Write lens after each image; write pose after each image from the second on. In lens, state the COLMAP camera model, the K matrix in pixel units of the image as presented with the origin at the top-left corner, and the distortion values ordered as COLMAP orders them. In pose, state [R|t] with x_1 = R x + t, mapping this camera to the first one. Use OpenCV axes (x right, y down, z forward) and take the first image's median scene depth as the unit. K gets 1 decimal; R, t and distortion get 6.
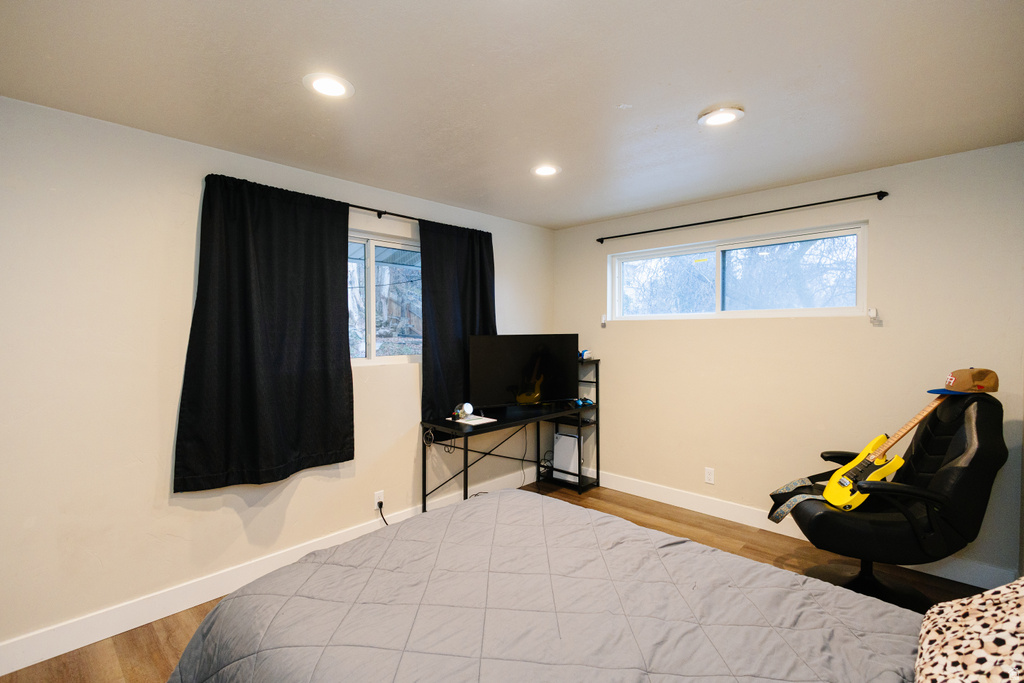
lens RADIAL K [[477.8, 0, 512.3], [0, 477.8, 337.3], [0, 0, 1]] dist [0.017889, 0.000687]
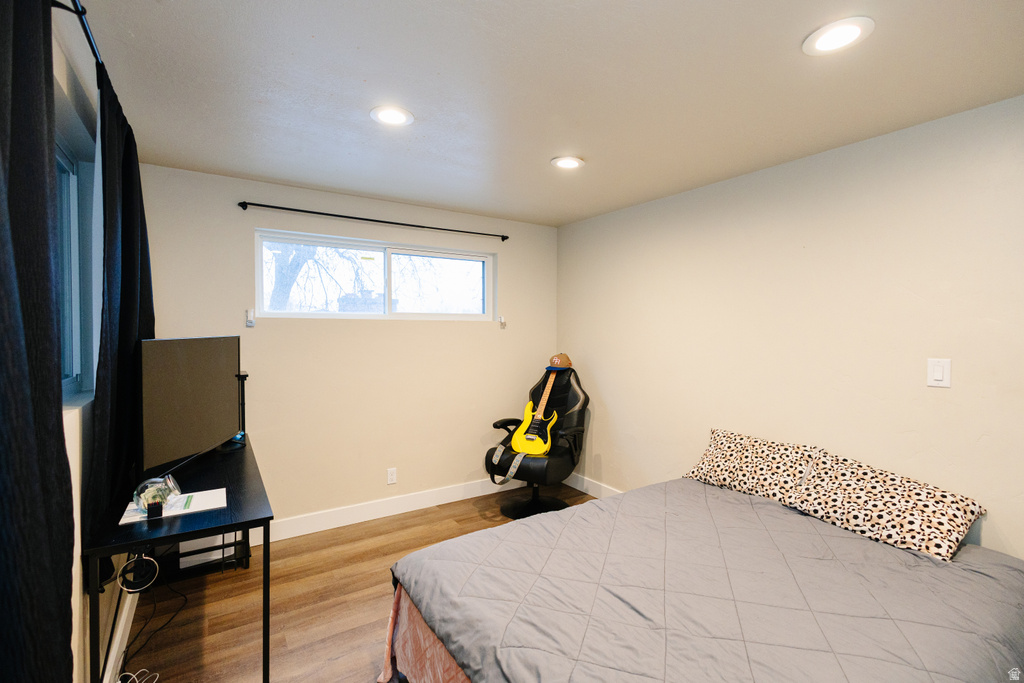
lens RADIAL K [[477.8, 0, 512.2], [0, 477.8, 337.4], [0, 0, 1]] dist [0.017889, 0.000687]
pose [[0.224241, -0.011225, 0.974469, -0.517841], [0.011615, 0.999893, 0.008845, -0.007491], [-0.974464, 0.009335, 0.224348, 0.540902]]
